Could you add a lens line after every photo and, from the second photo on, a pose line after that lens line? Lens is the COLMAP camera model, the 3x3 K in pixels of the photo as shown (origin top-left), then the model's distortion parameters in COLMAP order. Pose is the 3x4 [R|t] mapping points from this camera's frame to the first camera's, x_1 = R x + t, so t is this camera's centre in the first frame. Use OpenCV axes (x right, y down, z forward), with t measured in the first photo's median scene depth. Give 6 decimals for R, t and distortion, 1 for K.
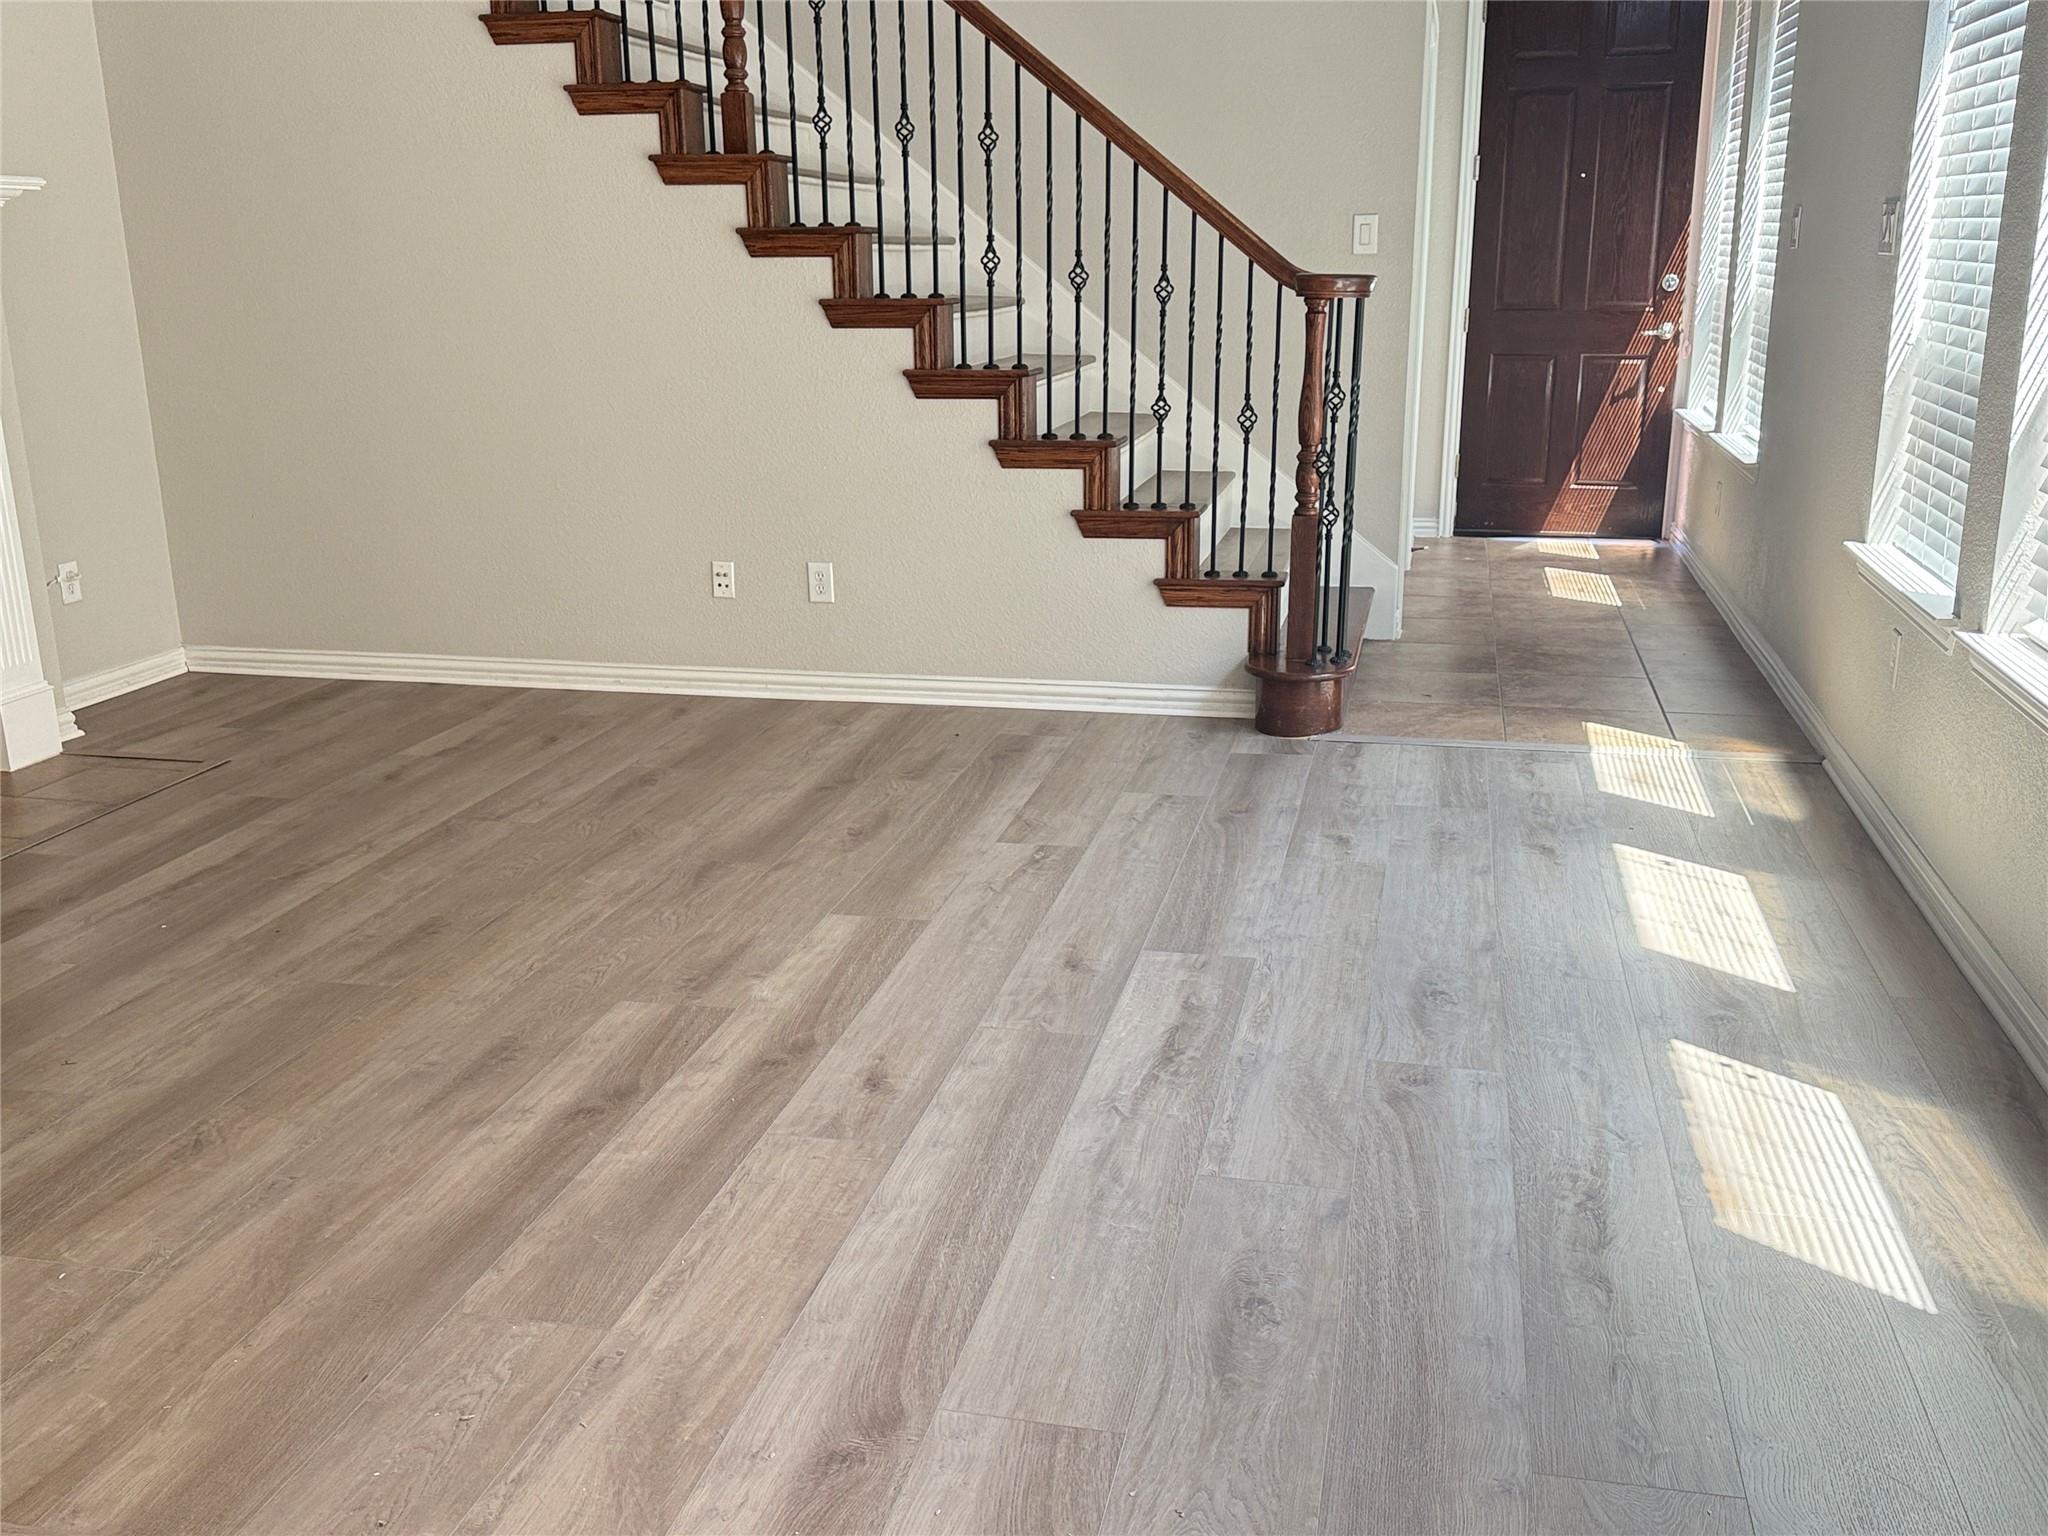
lens RADIAL K [[1842.2, 0, 1024.1], [0, 1842.2, 787.4], [0, 0, 1]] dist [0.134848, -0.239353]
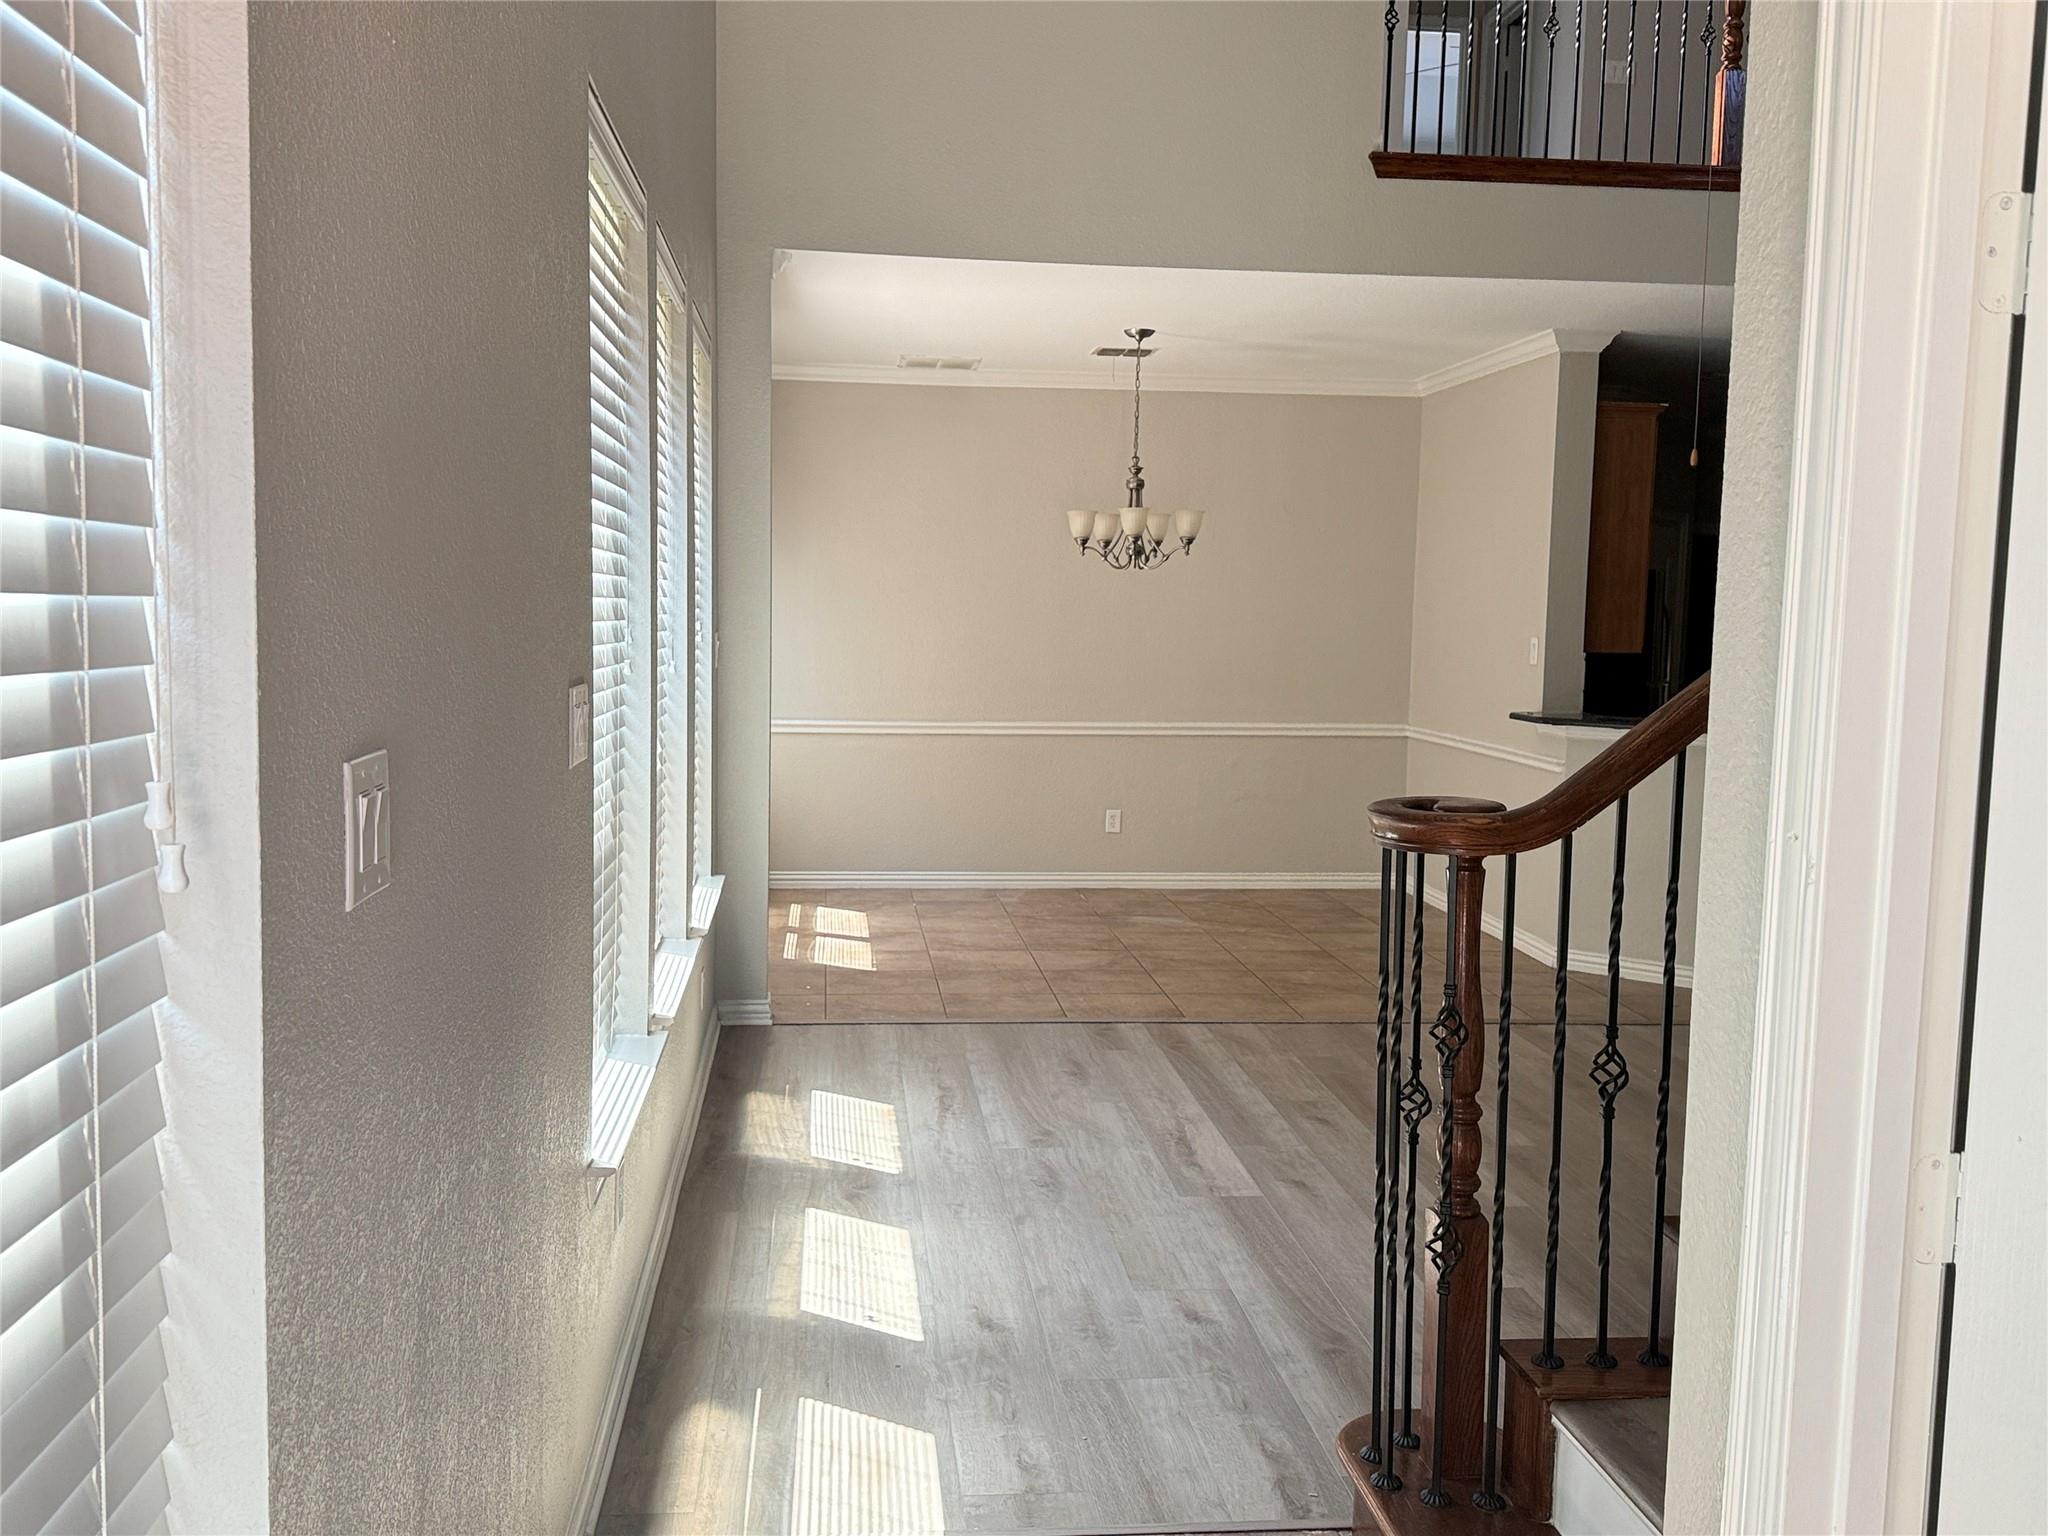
lens RADIAL K [[1842.2, 0, 1032.4], [0, 1842.2, 748.0], [0, 0, 1]] dist [0.134848, -0.239353]
pose [[-0.946274, 0.023205, -0.322532, 0.735532], [-0.095086, 0.933357, 0.346125, -0.752775], [0.309070, 0.358197, -0.881005, 2.288544]]
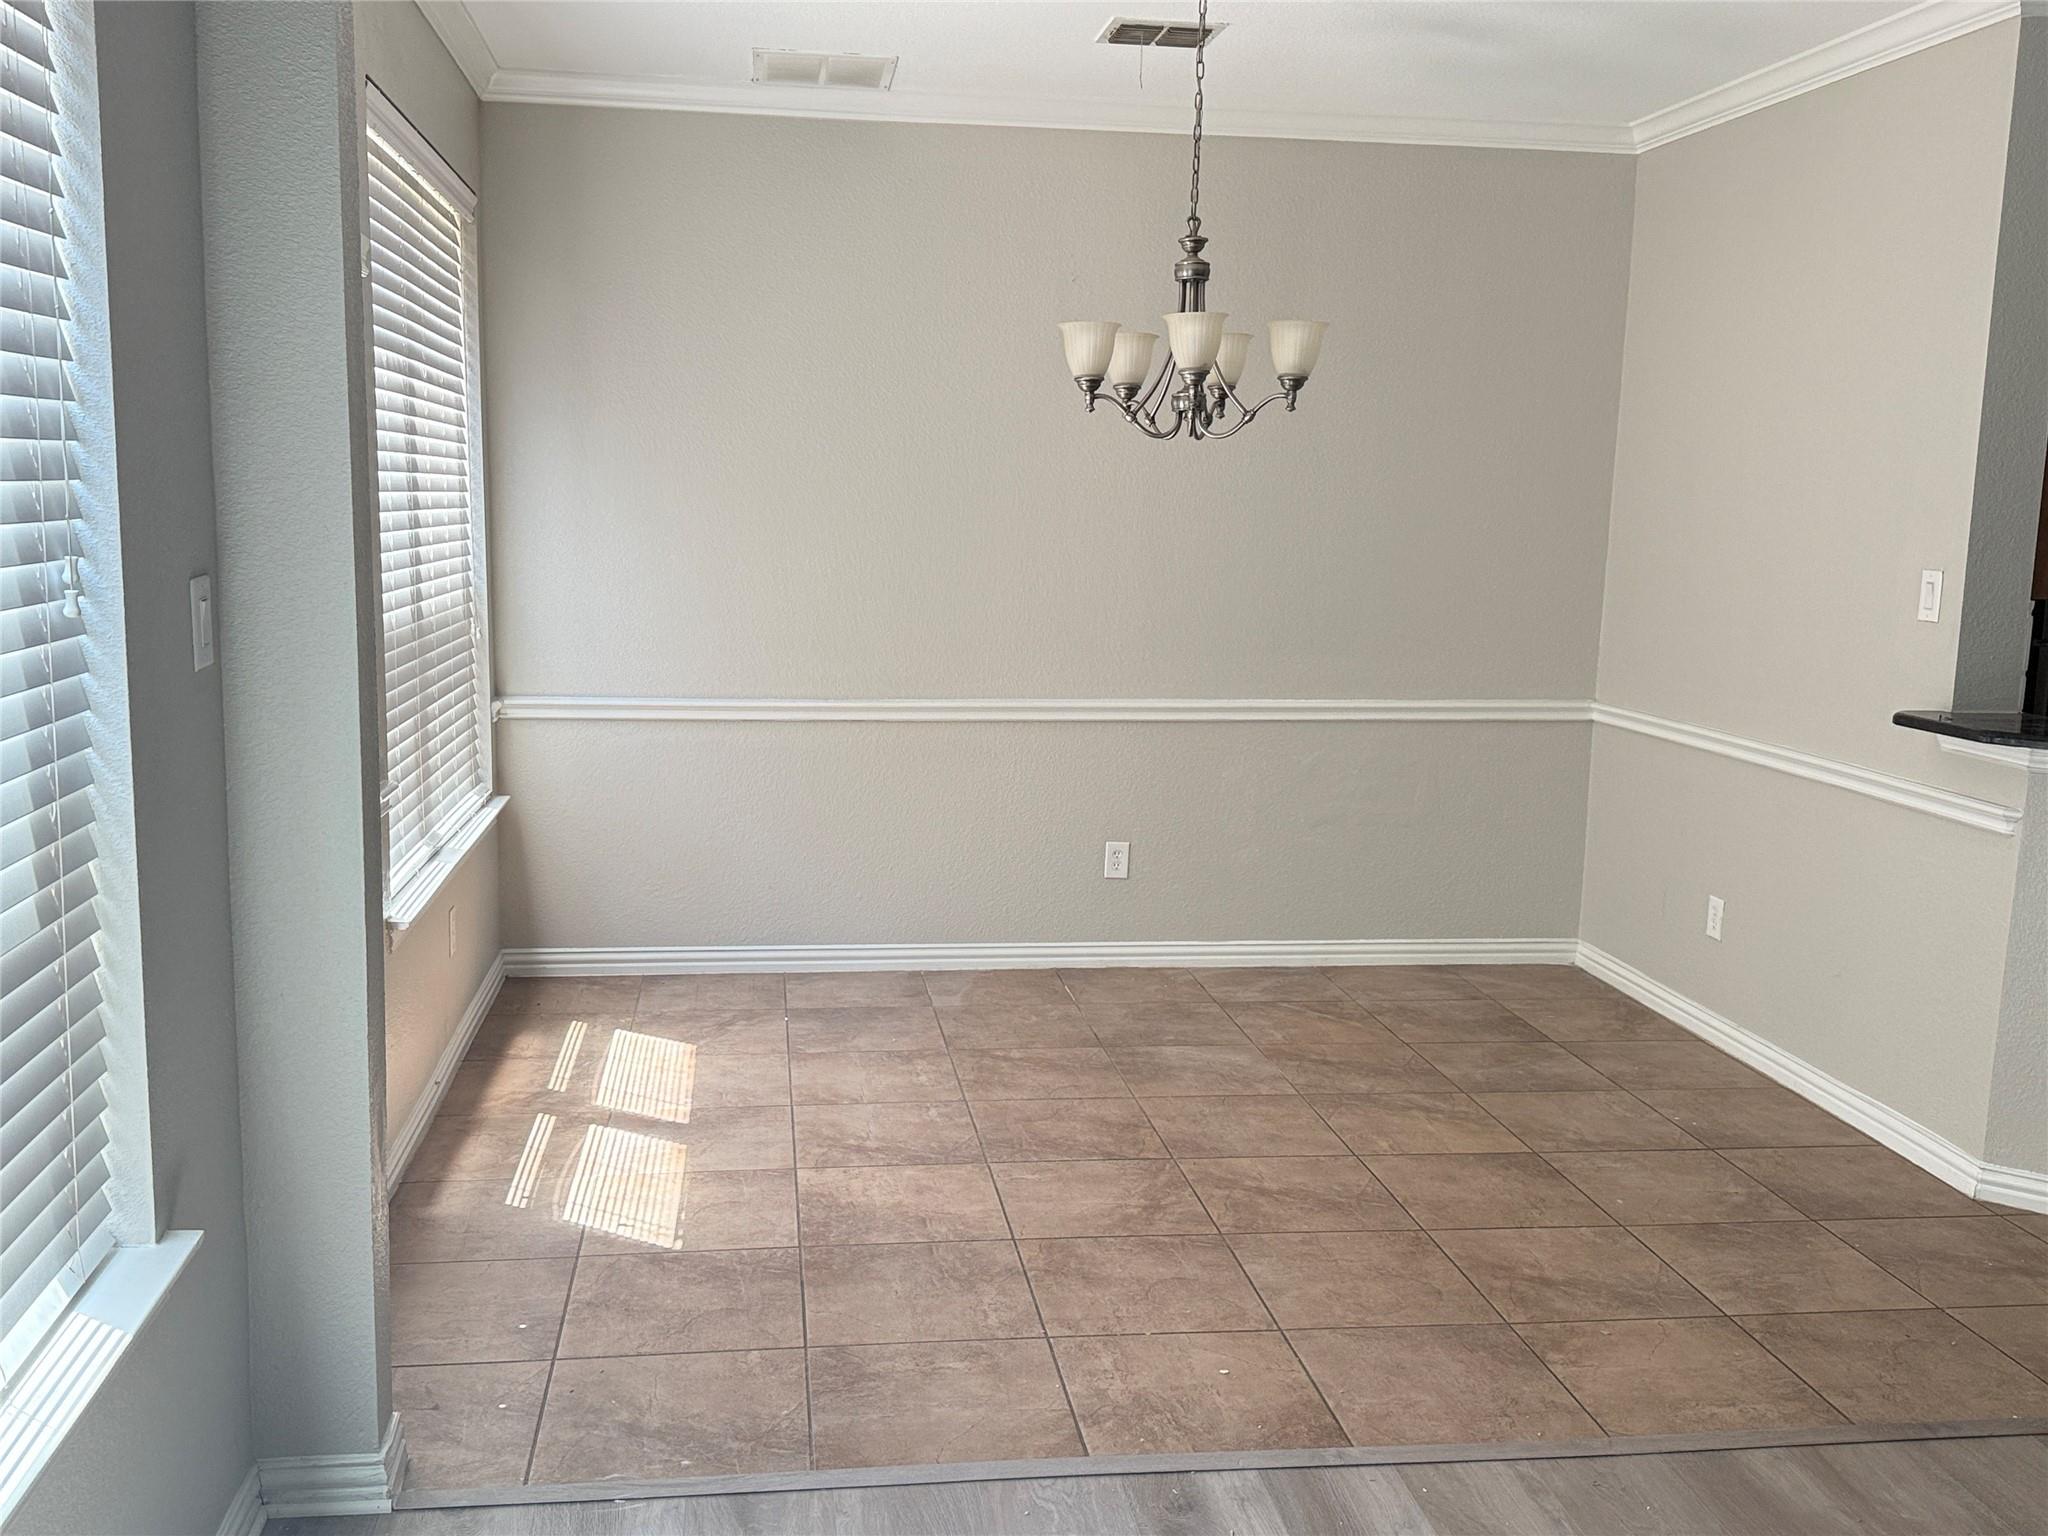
lens RADIAL K [[1842.2, 0, 1006.3], [0, 1842.2, 769.3], [0, 0, 1]] dist [0.134848, -0.239353]
pose [[-0.938589, 0.044854, -0.342111, 0.362642], [-0.104831, 0.907573, 0.406597, -0.424004], [0.328728, 0.417491, -0.847136, 1.175096]]
